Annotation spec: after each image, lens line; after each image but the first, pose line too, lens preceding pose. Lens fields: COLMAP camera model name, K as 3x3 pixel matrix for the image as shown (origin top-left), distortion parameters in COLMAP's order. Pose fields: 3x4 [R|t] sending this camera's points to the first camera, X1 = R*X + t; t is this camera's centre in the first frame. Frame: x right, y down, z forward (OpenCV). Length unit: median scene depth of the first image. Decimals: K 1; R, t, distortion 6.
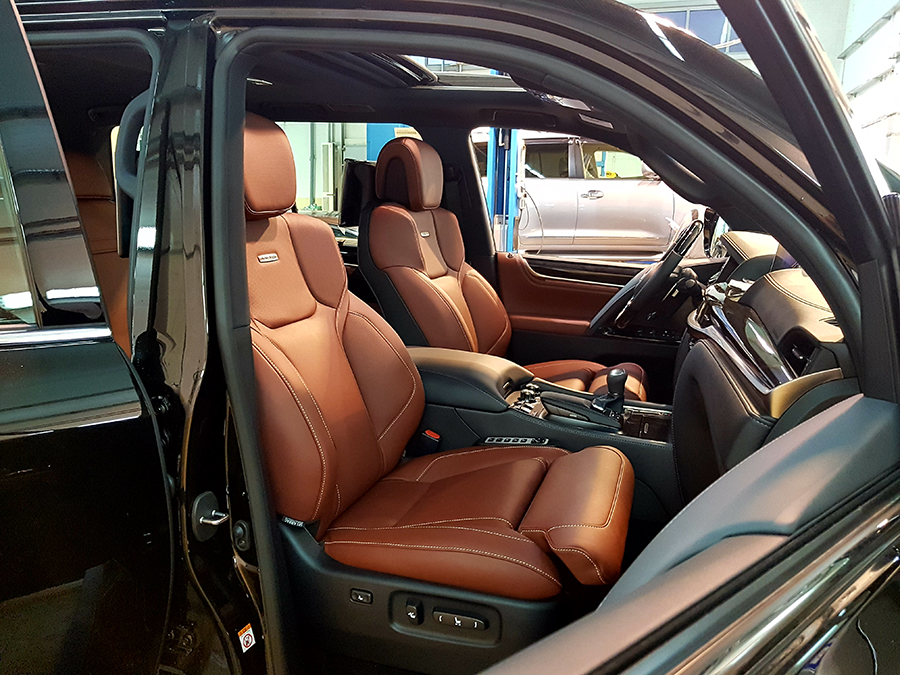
lens RADIAL K [[679.7, 0, 449.1], [0, 679.7, 337.1], [0, 0, 1]] dist [-0.012738, -0.001046]
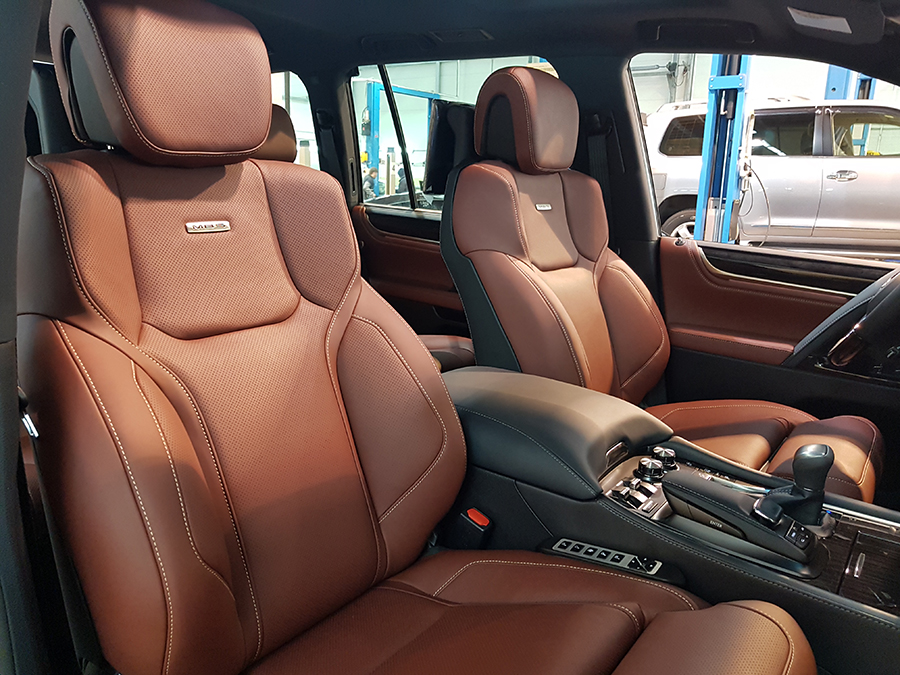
lens RADIAL K [[683.7, 0, 450.1], [0, 683.7, 338.8], [0, 0, 1]] dist [-0.021909, 0.011500]
pose [[0.949734, 0.075488, -0.303820, 0.101783], [-0.069058, 0.997103, 0.031869, -0.031465], [0.305345, -0.009286, 0.952196, 0.301303]]
